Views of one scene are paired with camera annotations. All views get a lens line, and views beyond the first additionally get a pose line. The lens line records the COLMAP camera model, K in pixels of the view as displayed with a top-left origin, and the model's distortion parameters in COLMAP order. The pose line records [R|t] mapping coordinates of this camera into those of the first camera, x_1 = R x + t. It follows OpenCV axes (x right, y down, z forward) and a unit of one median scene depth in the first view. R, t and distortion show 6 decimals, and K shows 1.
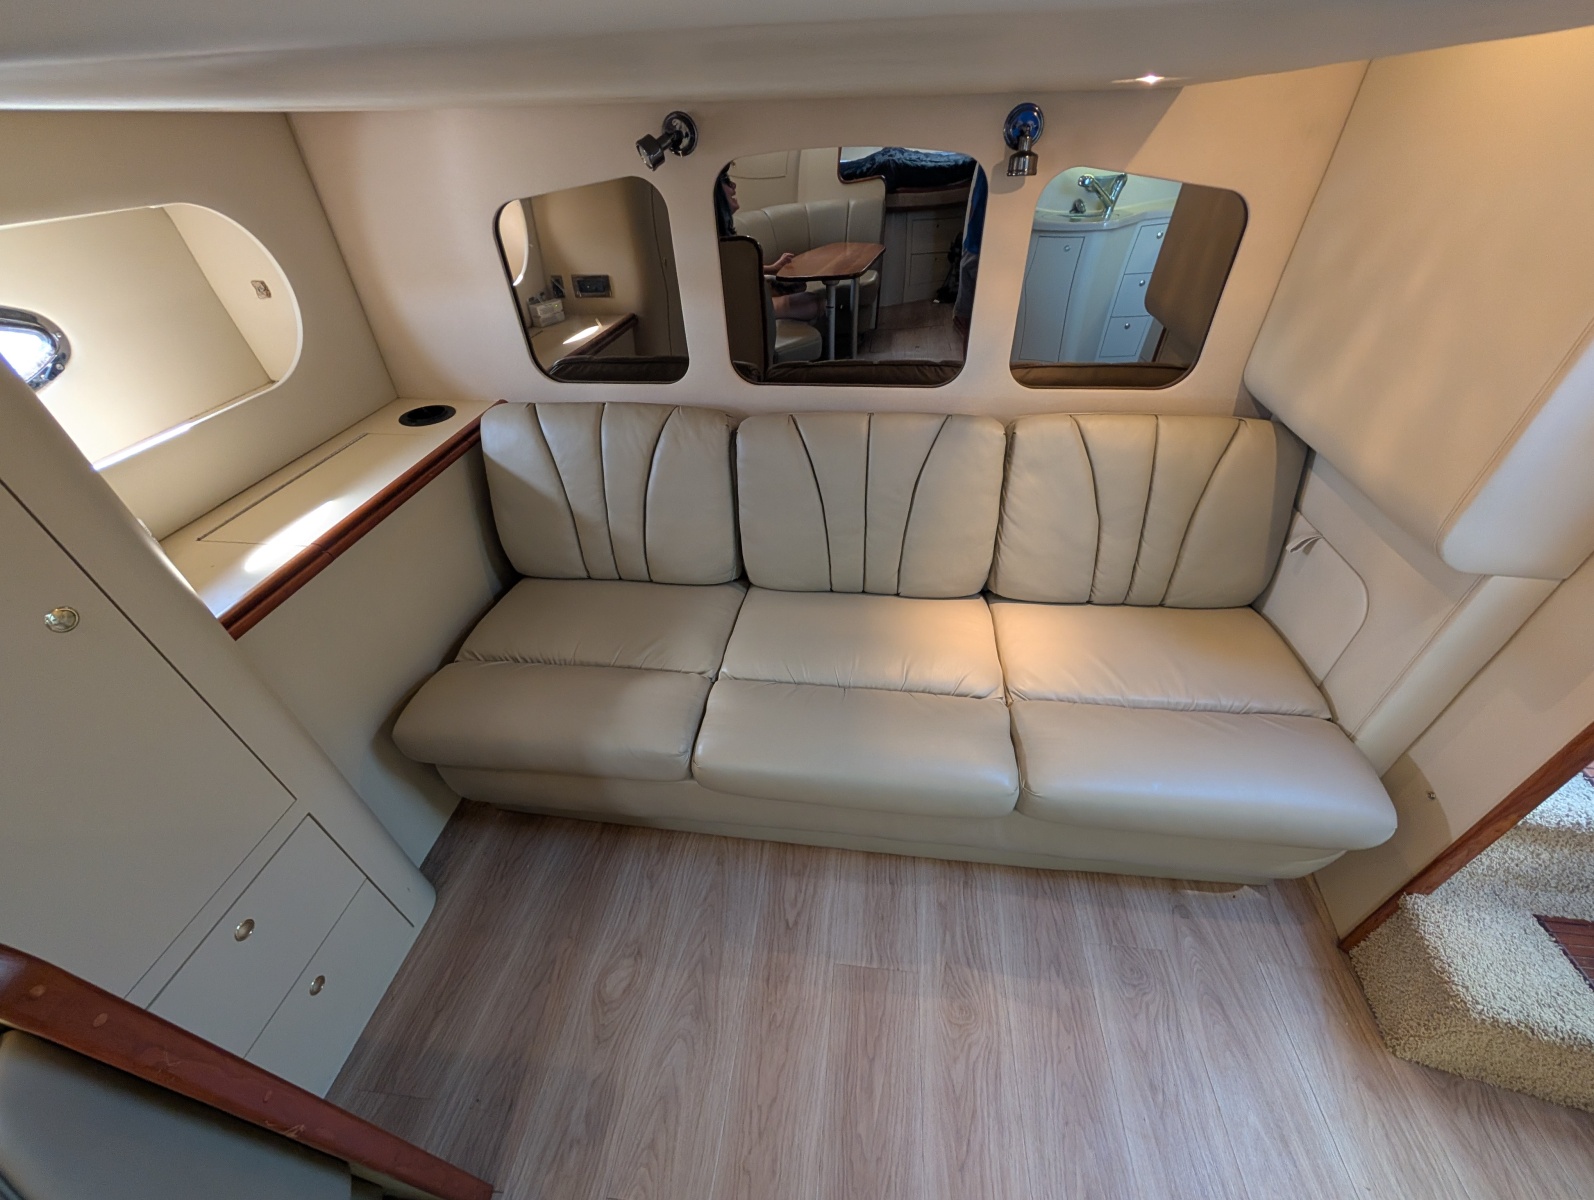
lens RADIAL K [[614.9, 0, 808.9], [0, 614.9, 600.8], [0, 0, 1]] dist [-0.002331, 0.000556]
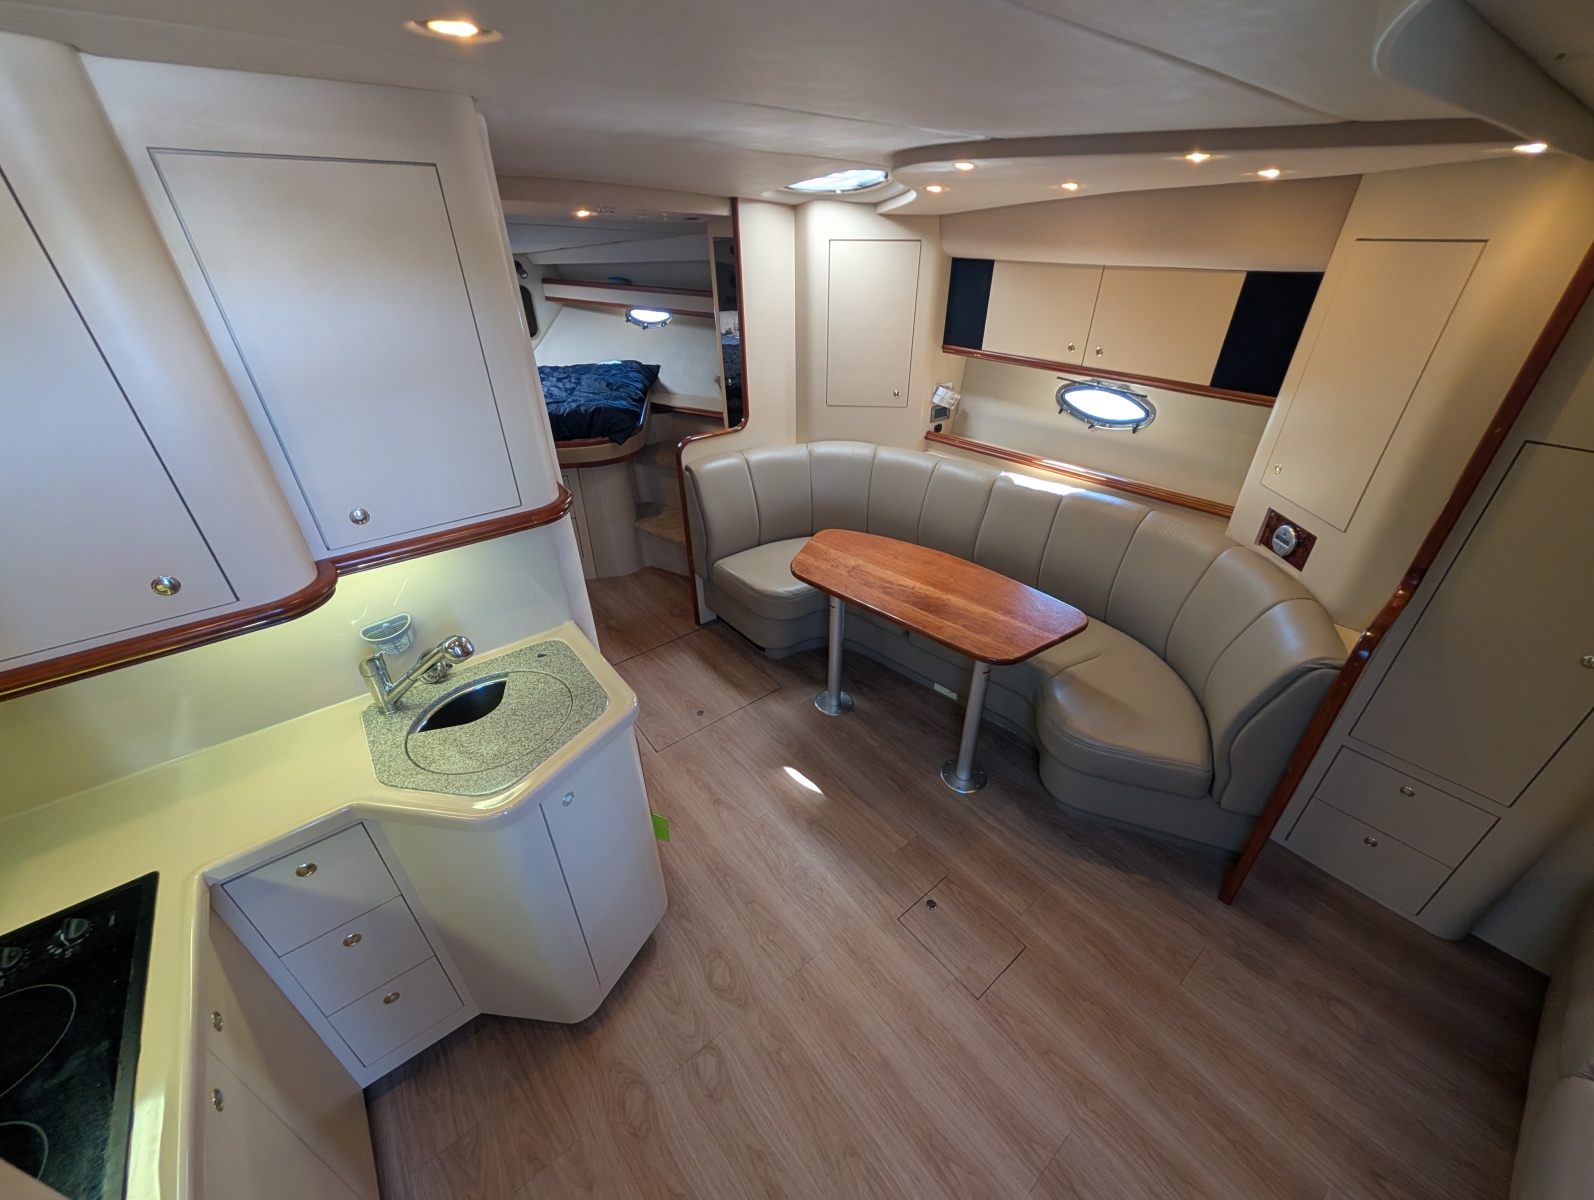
lens RADIAL K [[614.9, 0, 806.7], [0, 614.9, 599.7], [0, 0, 1]] dist [-0.002331, 0.000556]
pose [[-0.700842, 0.389858, -0.597354, 0.881279], [-0.429334, 0.438213, 0.789710, -0.288132], [0.569643, 0.809926, -0.139738, -0.170294]]
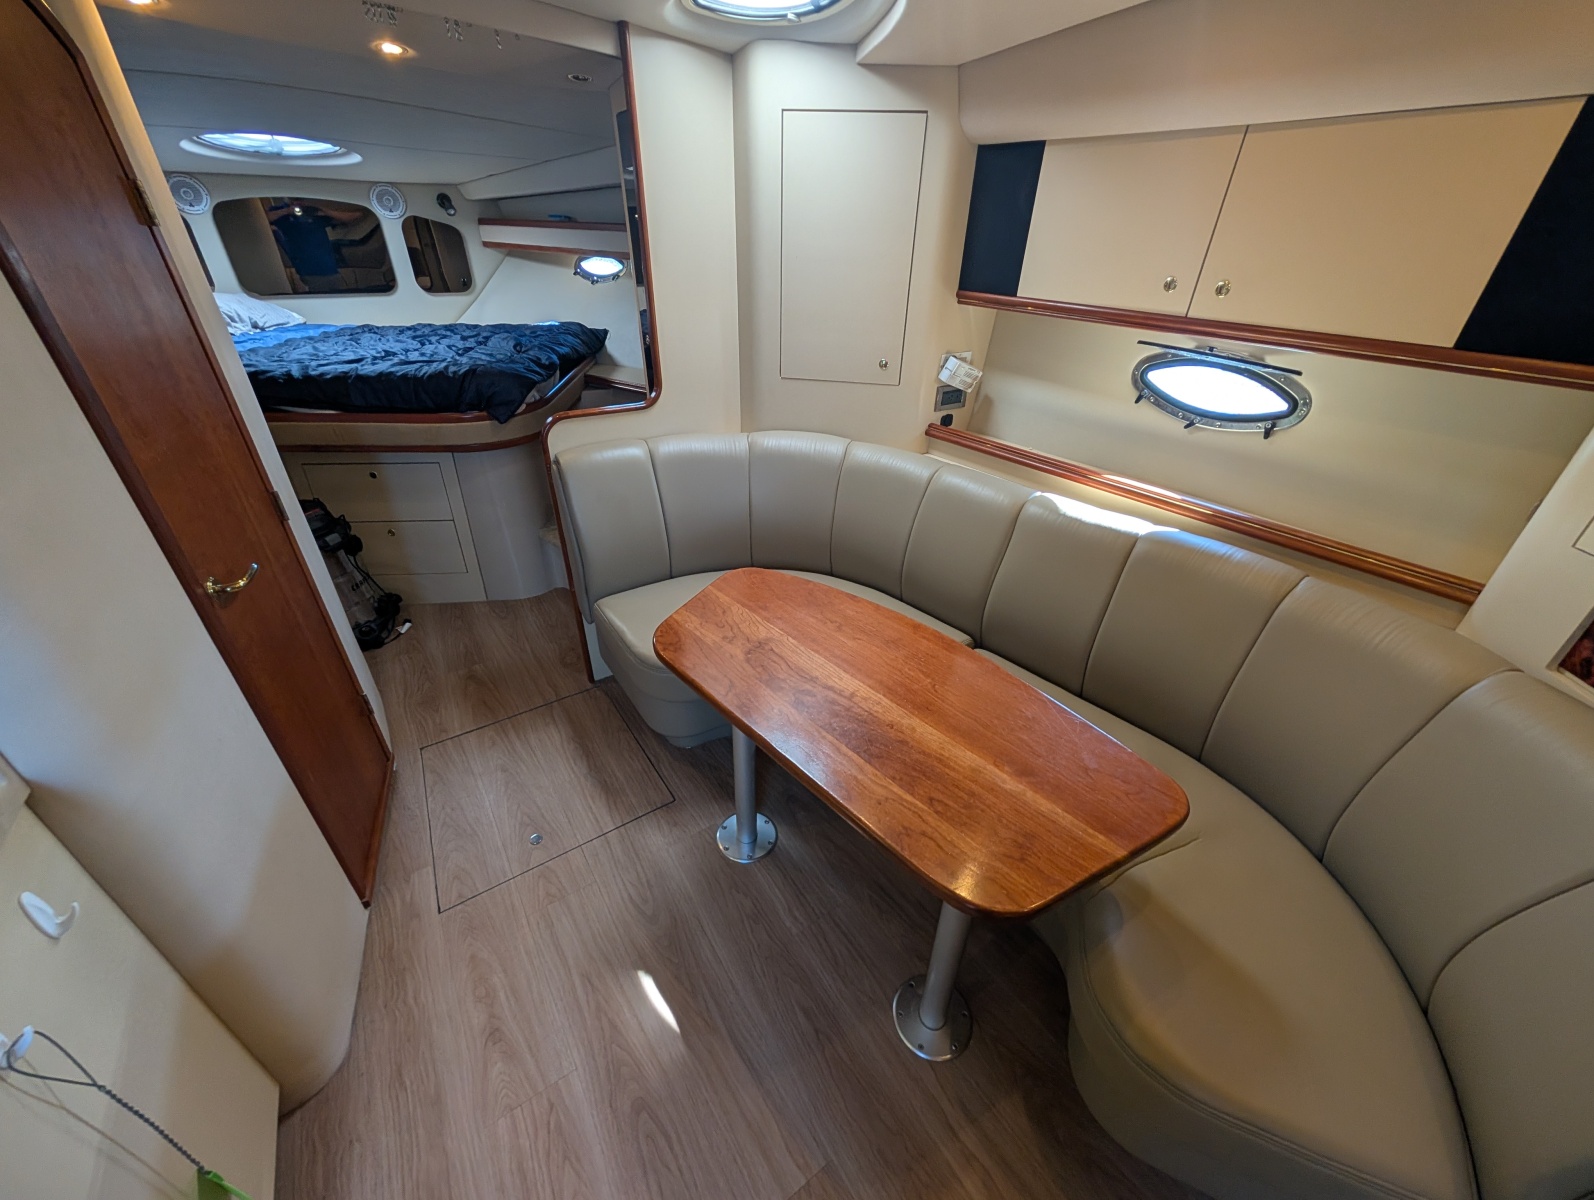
lens RADIAL K [[614.9, 0, 808.5], [0, 614.9, 600.1], [0, 0, 1]] dist [-0.002331, 0.000556]
pose [[-0.754764, 0.340508, -0.560701, 0.183844], [-0.414821, 0.414404, 0.810057, 0.121871], [0.508187, 0.843993, -0.171527, -0.261448]]
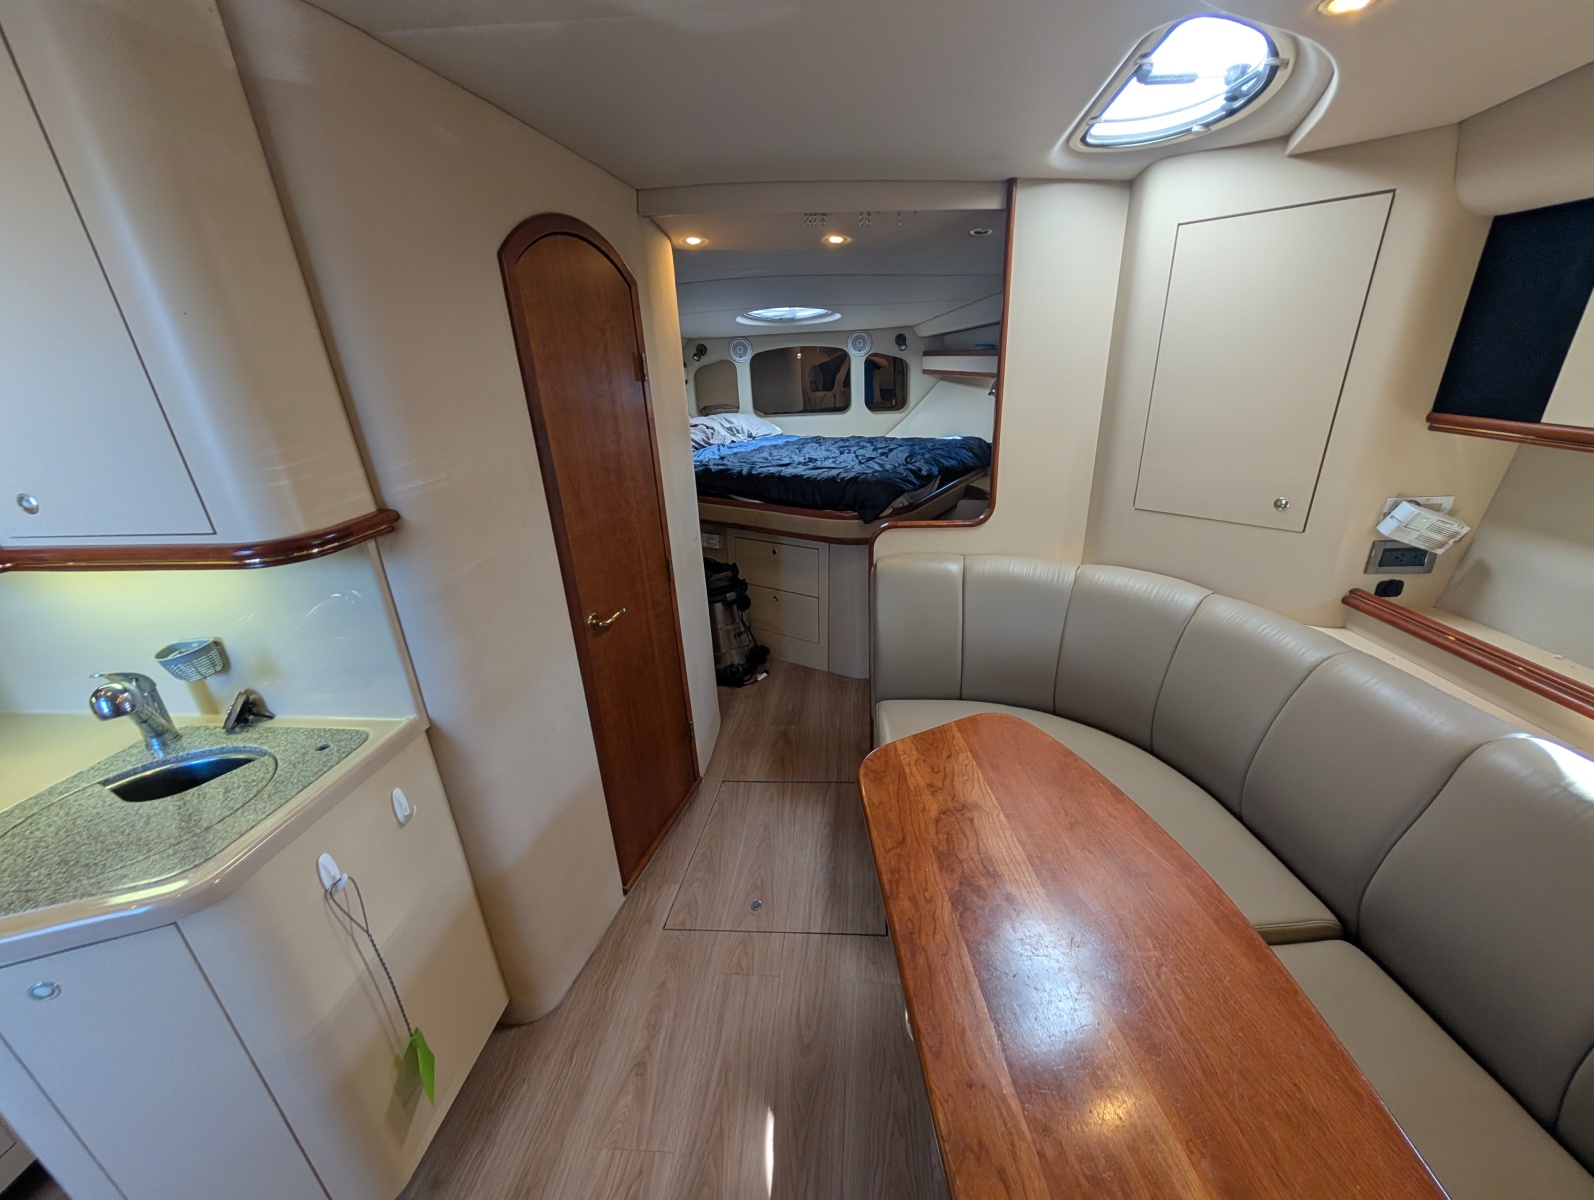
lens RADIAL K [[614.9, 0, 803.4], [0, 614.9, 598.4], [0, 0, 1]] dist [-0.002331, 0.000556]
pose [[-0.997302, 0.073291, -0.004209, -0.089223], [0.032906, 0.497538, 0.866818, 0.093507], [0.065624, 0.864340, -0.498607, -0.250899]]
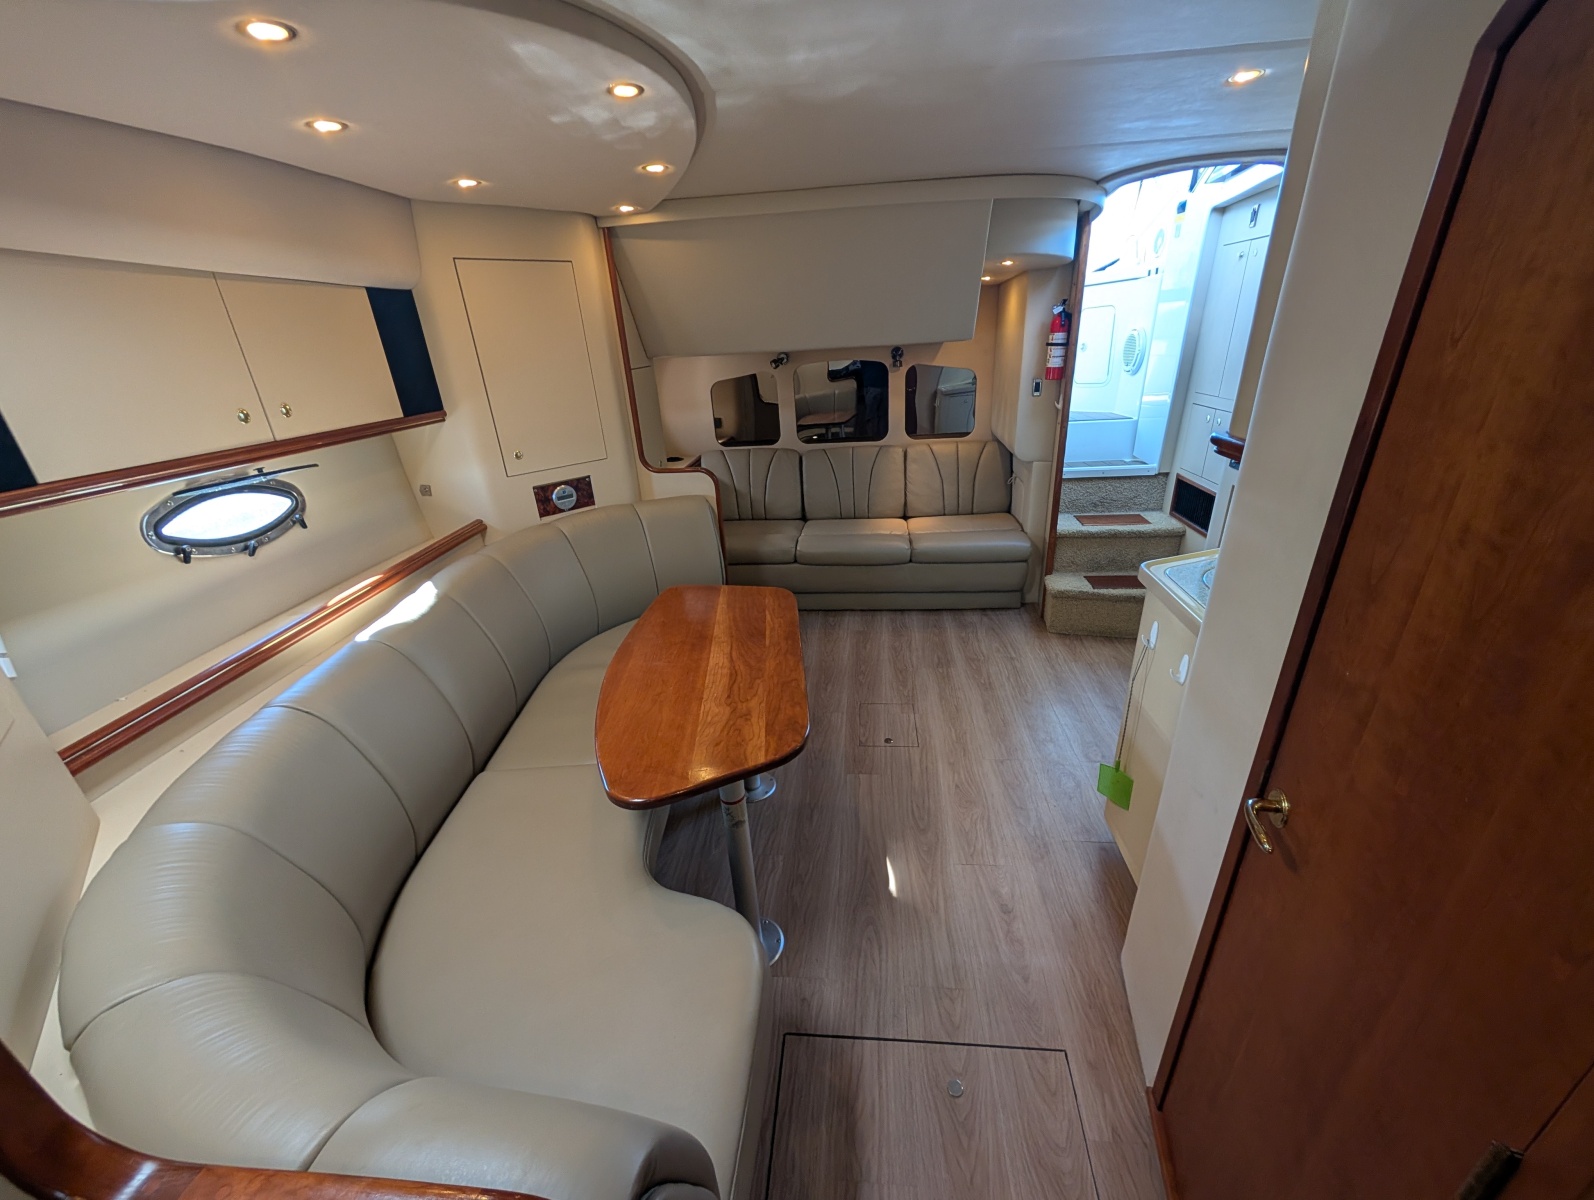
lens RADIAL K [[614.9, 0, 804.7], [0, 614.9, 599.9], [0, 0, 1]] dist [-0.002331, 0.000556]
pose [[0.999458, -0.031911, 0.008059, -0.166136], [0.032908, 0.964889, -0.260589, 1.112154], [0.000540, 0.260713, 0.965416, -1.522758]]
